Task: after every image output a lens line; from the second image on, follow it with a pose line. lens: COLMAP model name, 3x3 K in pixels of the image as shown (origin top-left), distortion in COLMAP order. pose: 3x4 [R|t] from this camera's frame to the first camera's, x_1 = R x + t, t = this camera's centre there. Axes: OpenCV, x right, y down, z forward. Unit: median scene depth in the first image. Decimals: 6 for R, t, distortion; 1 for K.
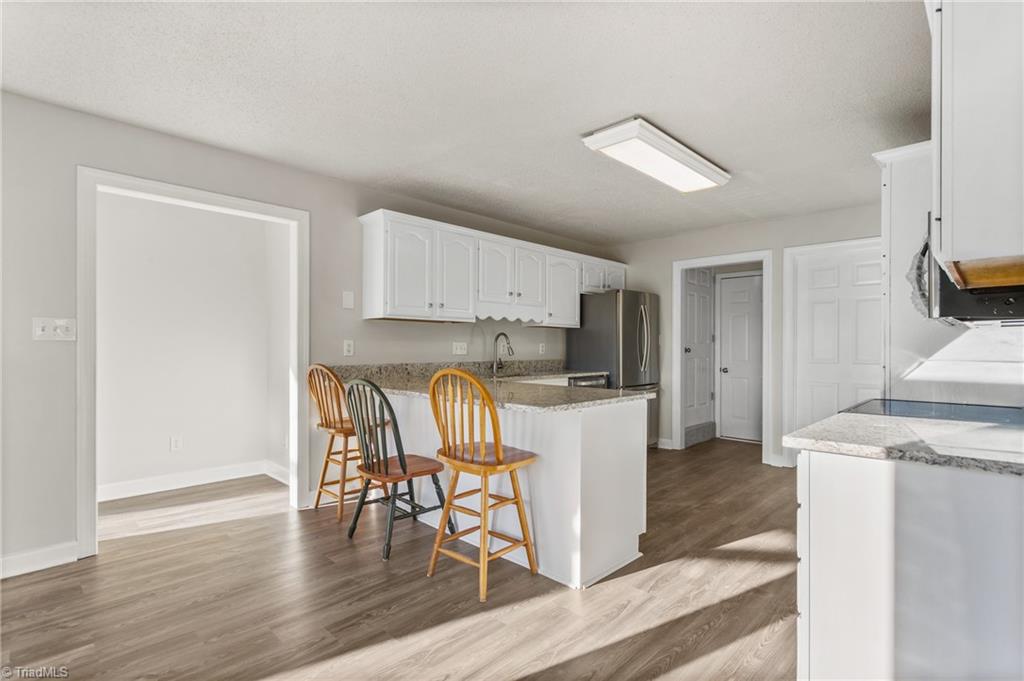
lens RADIAL K [[491.2, 0, 522.5], [0, 491.2, 344.9], [0, 0, 1]] dist [0.001585, 0.001781]
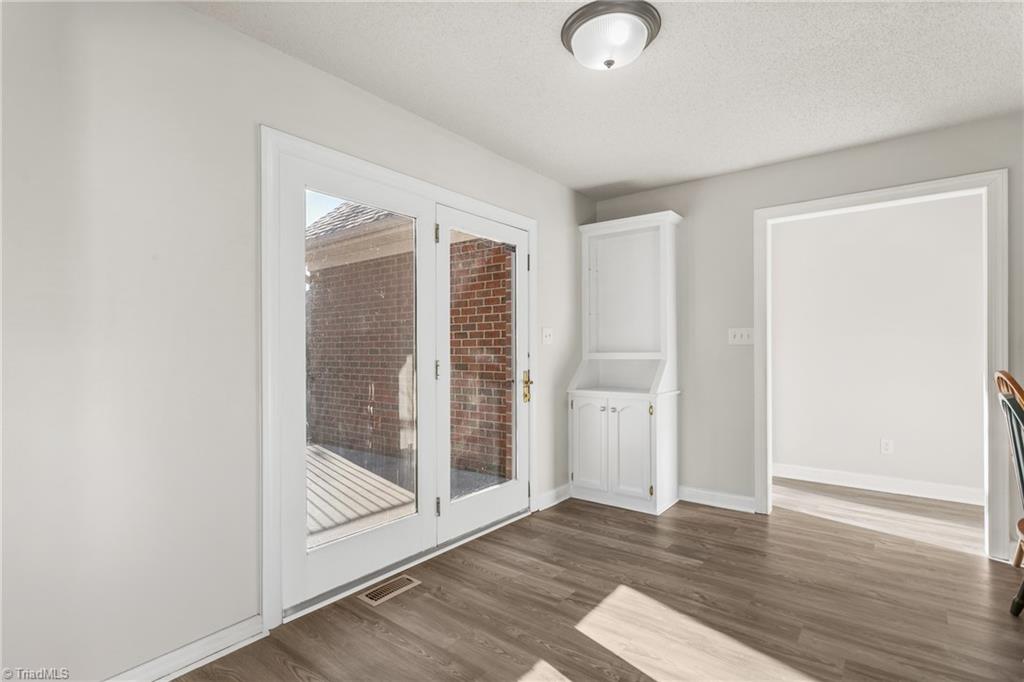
lens RADIAL K [[491.2, 0, 508.9], [0, 491.2, 349.4], [0, 0, 1]] dist [0.001585, 0.001781]
pose [[0.108884, -0.003099, -0.994050, 0.241341], [0.006023, 0.999979, -0.002458, 0.002361], [0.994036, -0.005720, 0.108901, 0.162232]]
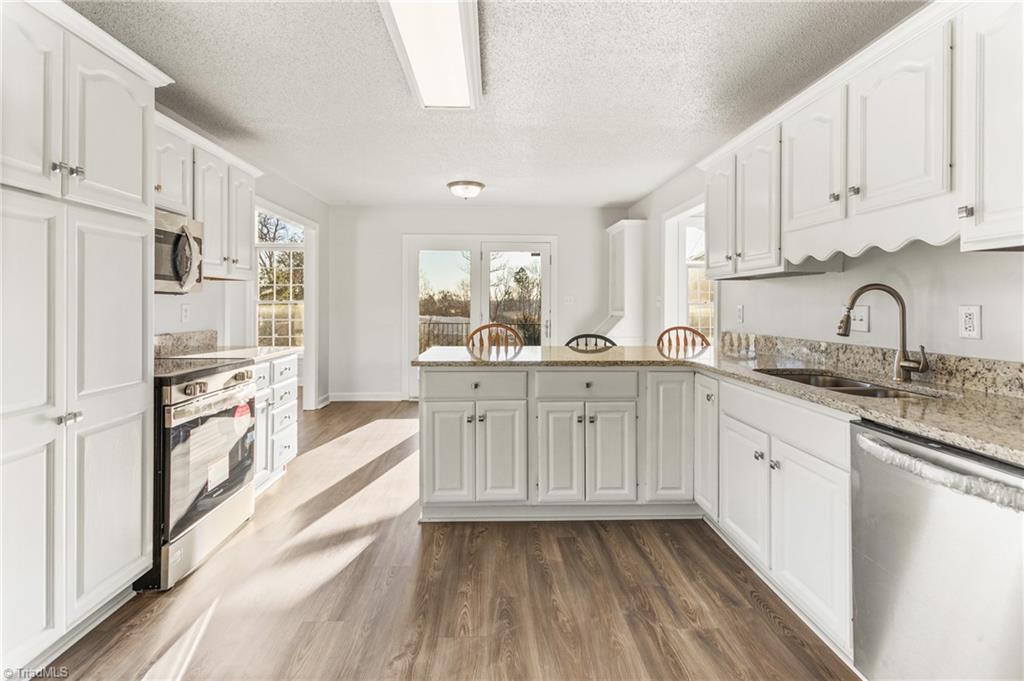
lens RADIAL K [[491.2, 0, 498.1], [0, 491.2, 305.9], [0, 0, 1]] dist [0.001585, 0.001781]
pose [[-0.712051, -0.004582, -0.702113, 0.680626], [-0.001323, 0.999986, -0.005184, -0.003667], [0.702126, -0.002763, -0.712047, 1.494850]]
